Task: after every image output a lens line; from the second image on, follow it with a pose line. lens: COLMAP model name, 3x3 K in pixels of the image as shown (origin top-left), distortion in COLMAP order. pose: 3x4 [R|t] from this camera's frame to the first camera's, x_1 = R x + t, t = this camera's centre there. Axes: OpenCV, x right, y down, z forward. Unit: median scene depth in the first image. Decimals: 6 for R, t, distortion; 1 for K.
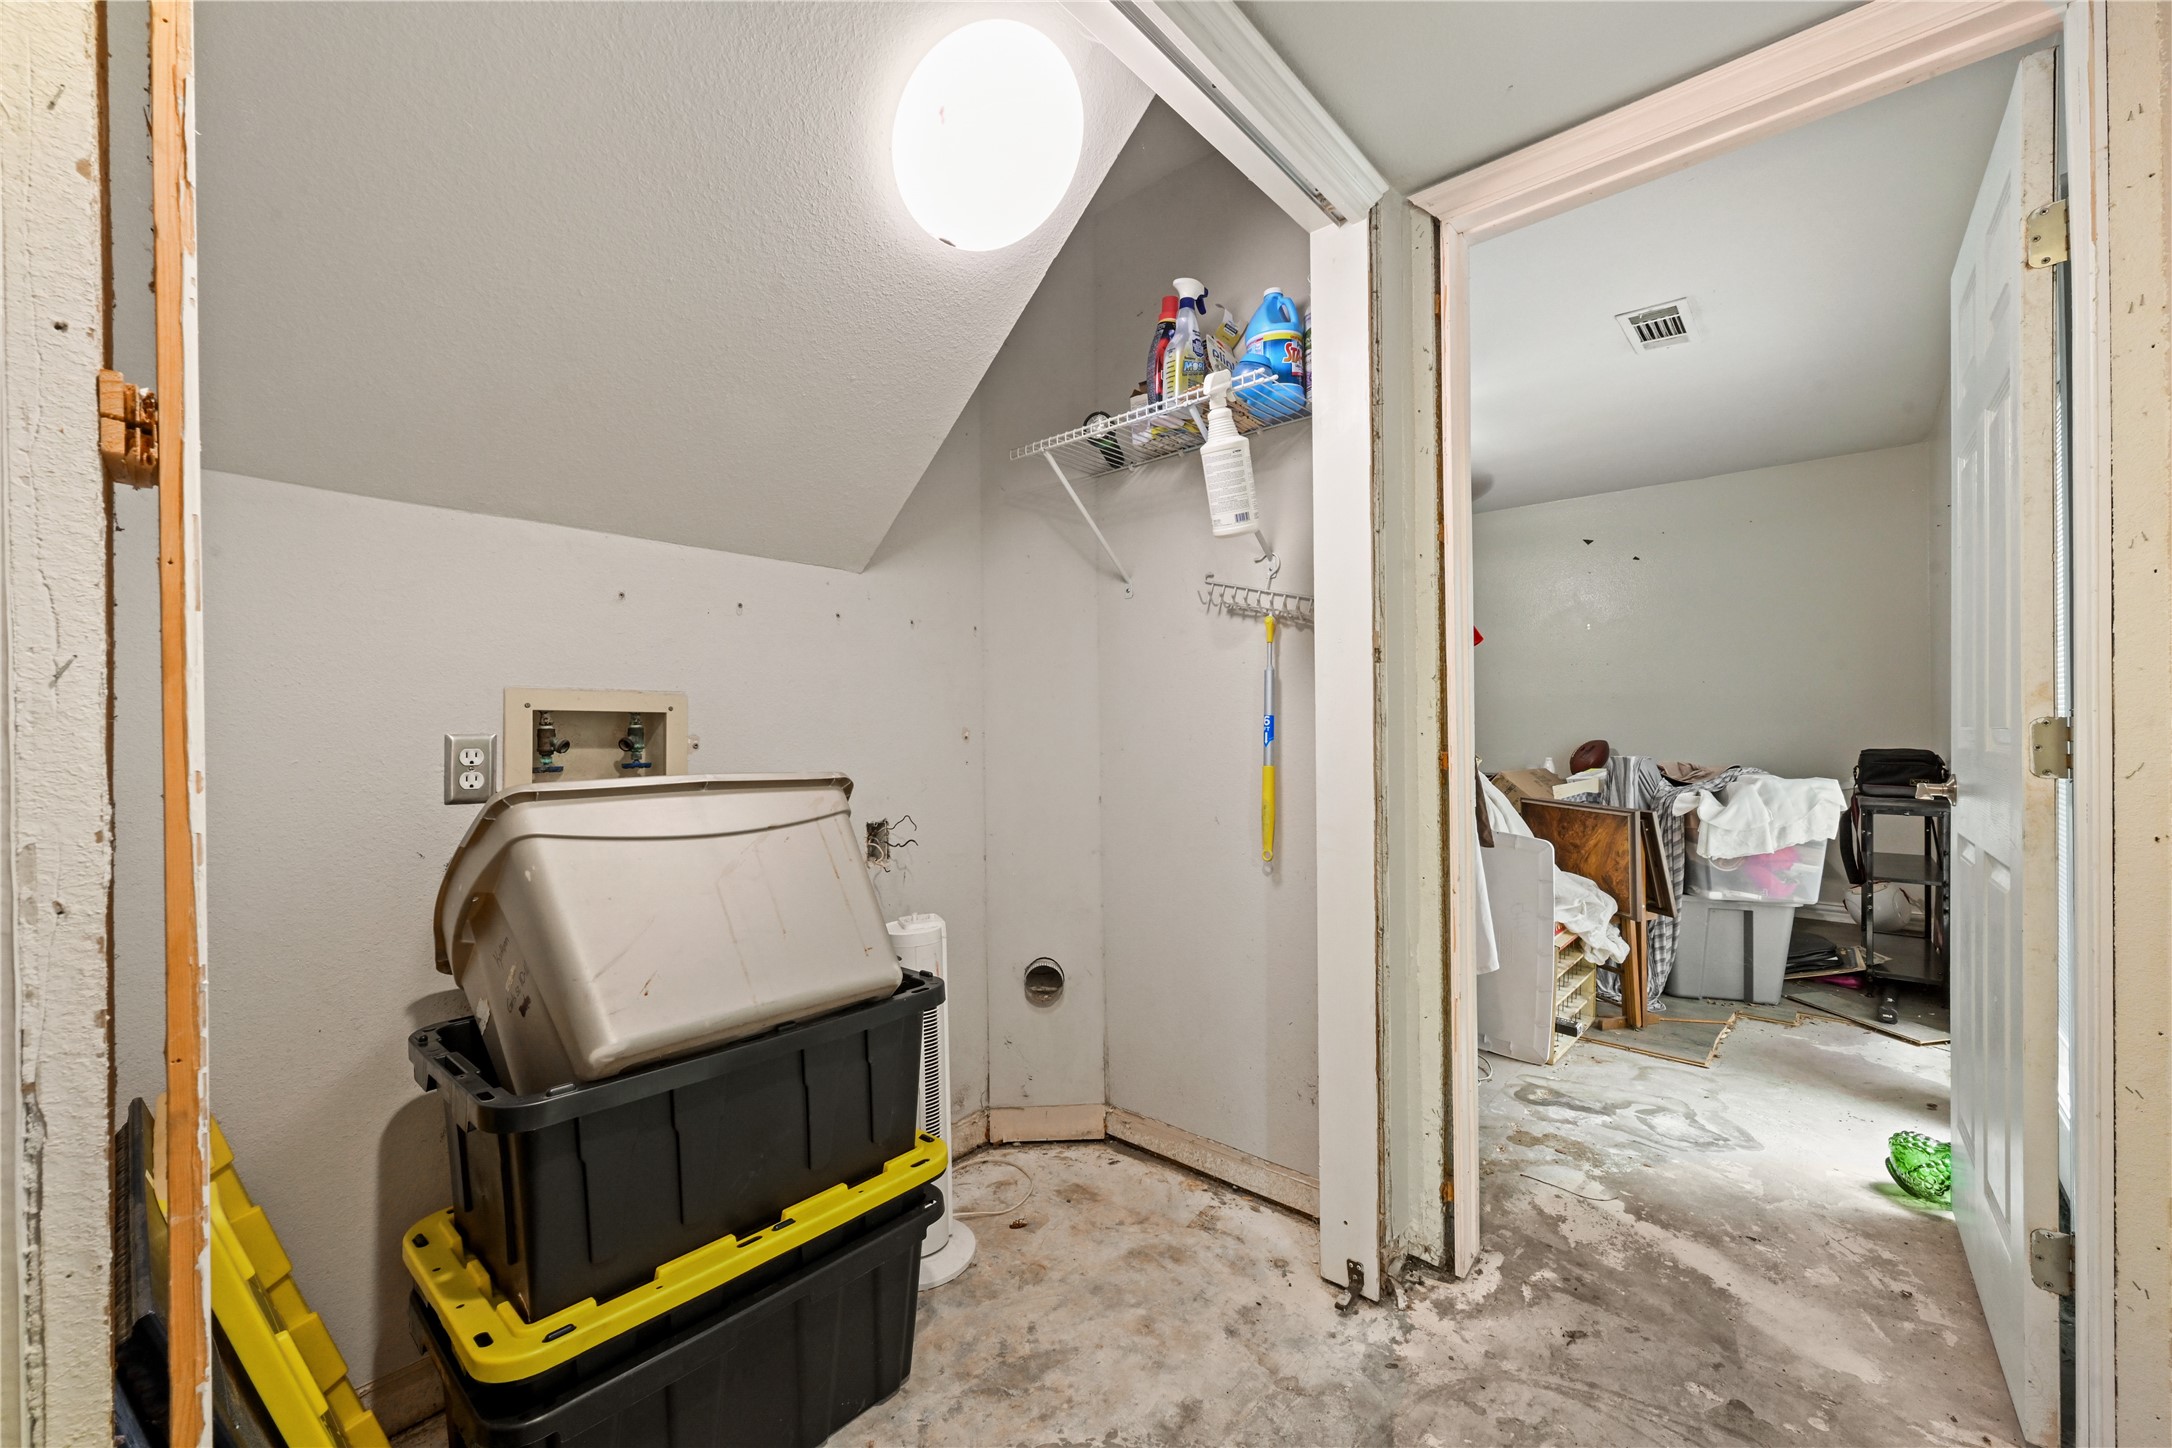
lens RADIAL K [[852.8, 0, 1083.9], [0, 852.8, 724.0], [0, 0, 1]] dist [-0.000600, 0.000016]
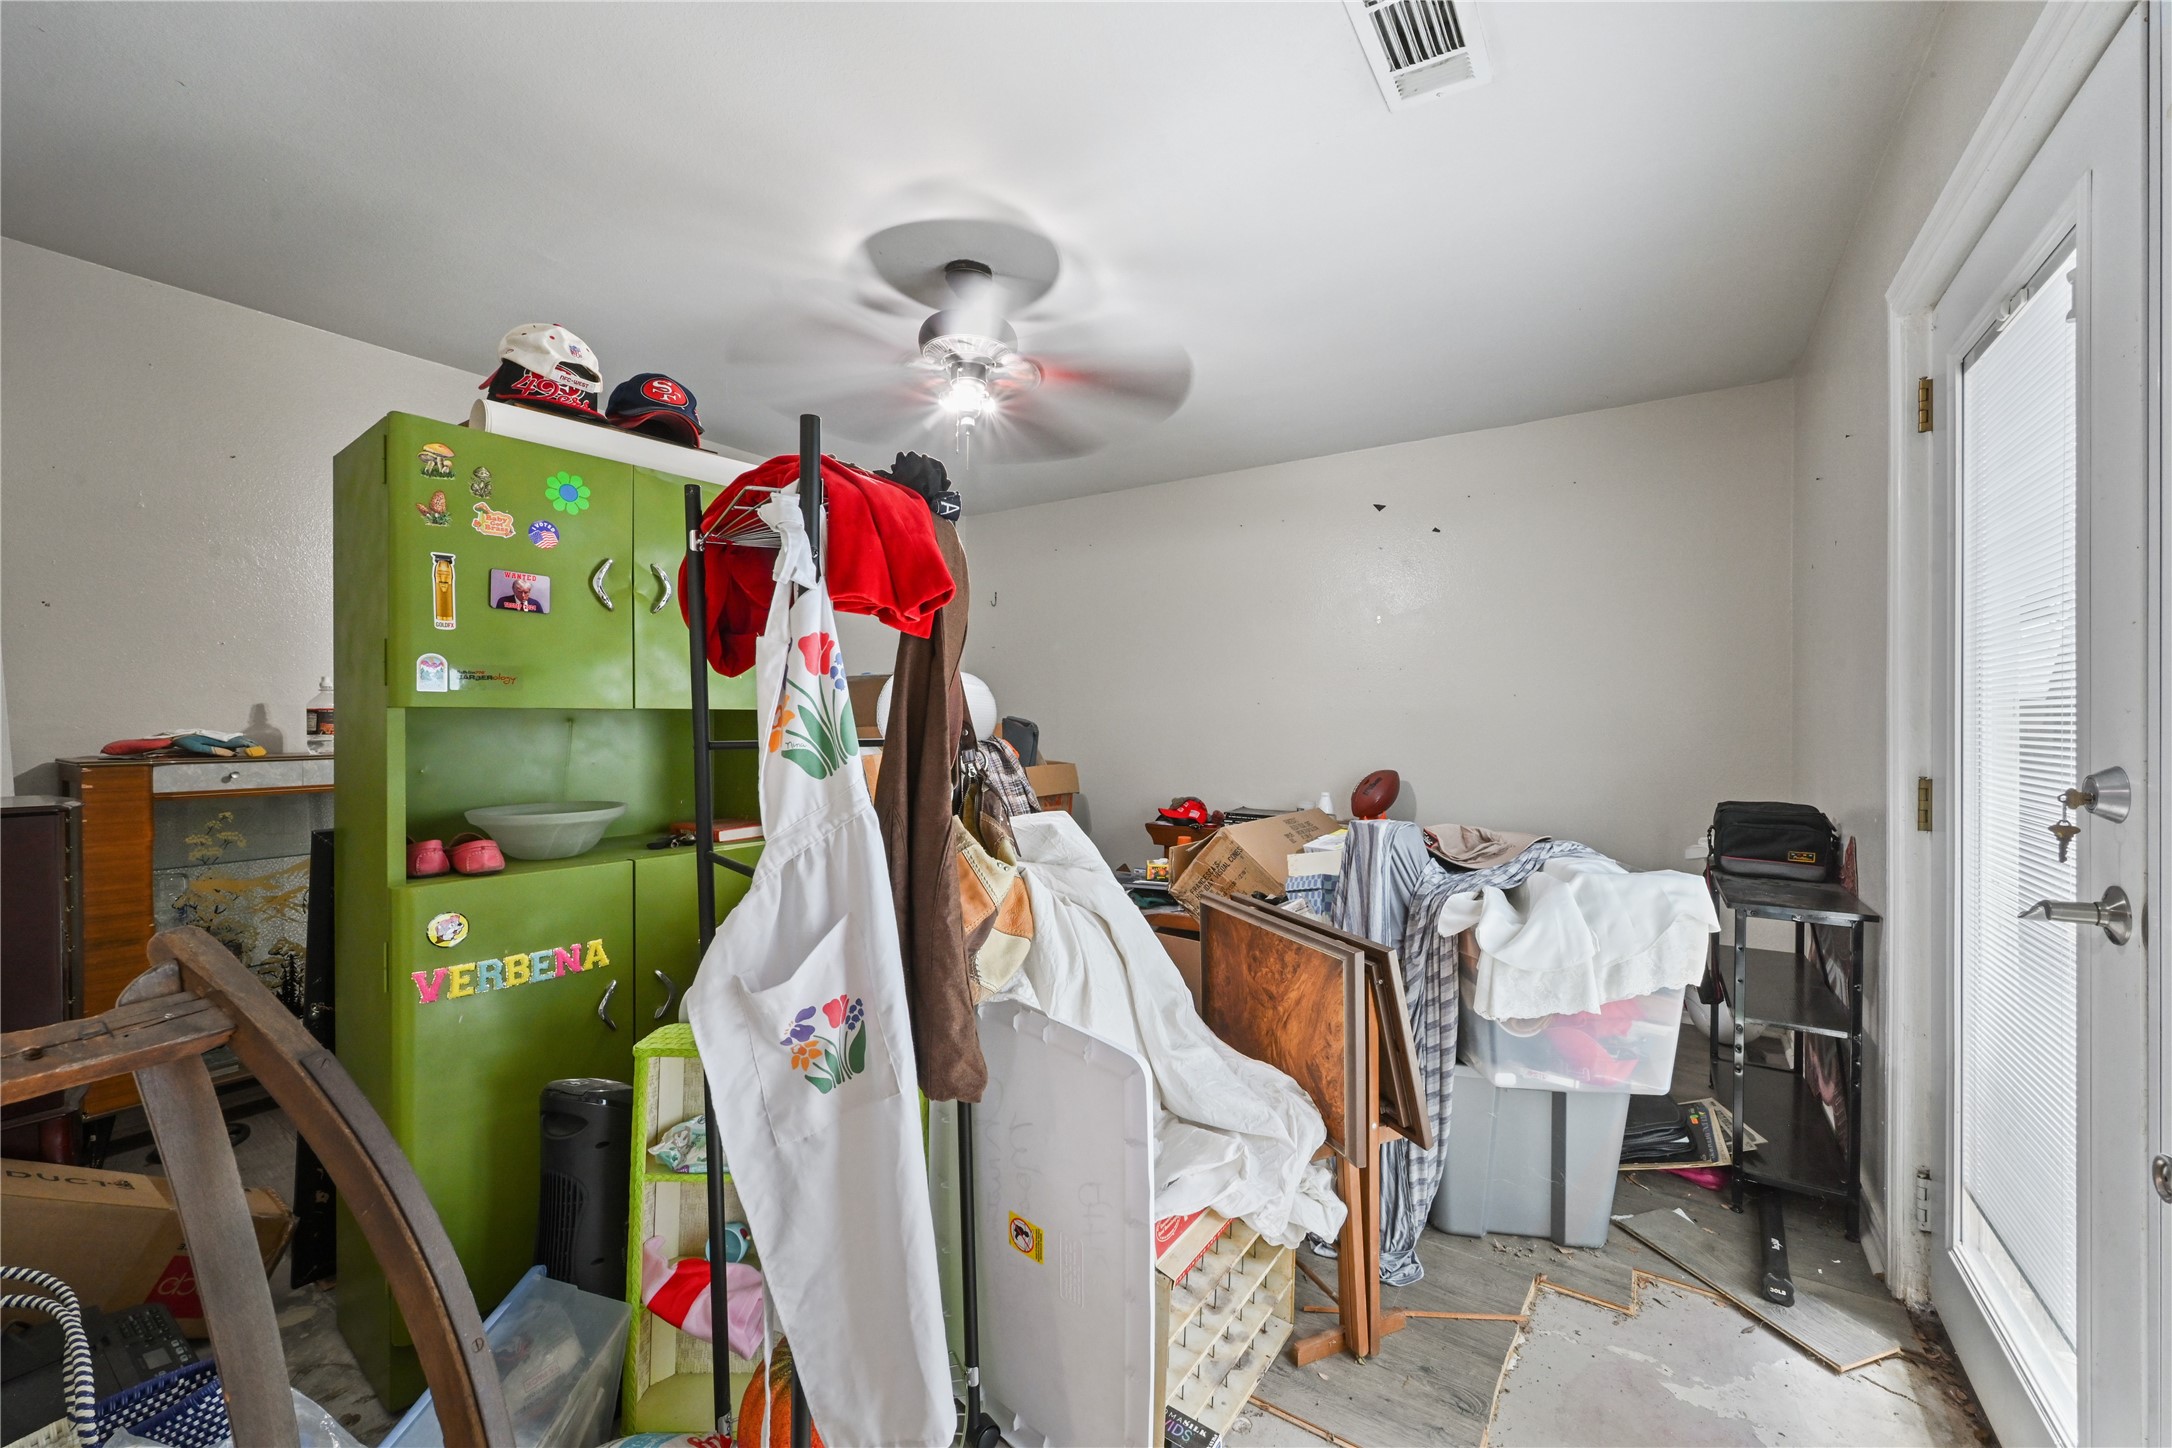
lens RADIAL K [[852.8, 0, 1088.6], [0, 852.8, 724.7], [0, 0, 1]] dist [-0.000600, 0.000016]
pose [[0.989599, 0.012546, 0.143305, 0.386477], [-0.012483, 0.999921, -0.001336, -0.028109], [-0.143310, -0.000467, 0.989678, 0.484515]]
